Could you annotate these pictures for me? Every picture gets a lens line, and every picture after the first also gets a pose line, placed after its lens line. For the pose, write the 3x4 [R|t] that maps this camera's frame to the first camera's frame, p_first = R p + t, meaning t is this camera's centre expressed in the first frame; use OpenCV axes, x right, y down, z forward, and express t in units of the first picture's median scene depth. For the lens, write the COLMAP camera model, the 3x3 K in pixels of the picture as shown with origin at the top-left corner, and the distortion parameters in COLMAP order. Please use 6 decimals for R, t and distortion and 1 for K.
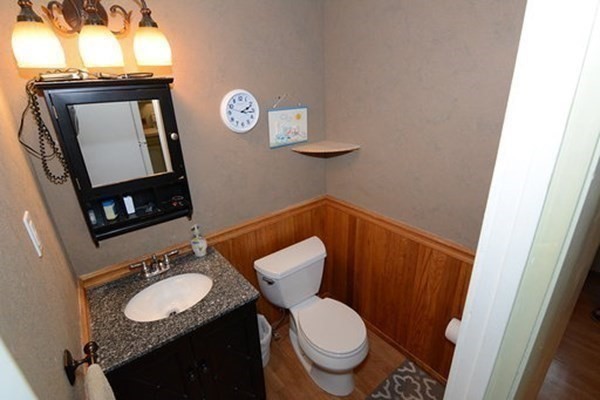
lens RADIAL K [[289.7, 0, 298.1], [0, 289.7, 197.1], [0, 0, 1]] dist [-0.014066, -0.006306]
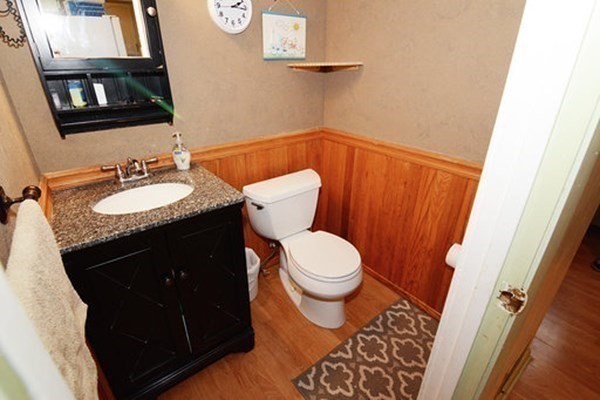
lens RADIAL K [[289.7, 0, 298.5], [0, 289.7, 197.3], [0, 0, 1]] dist [-0.014066, -0.006306]
pose [[0.999291, 0.033455, 0.017274, 0.011648], [-0.034440, 0.997584, 0.060326, 0.213805], [-0.015214, -0.060878, 0.998029, 0.078569]]
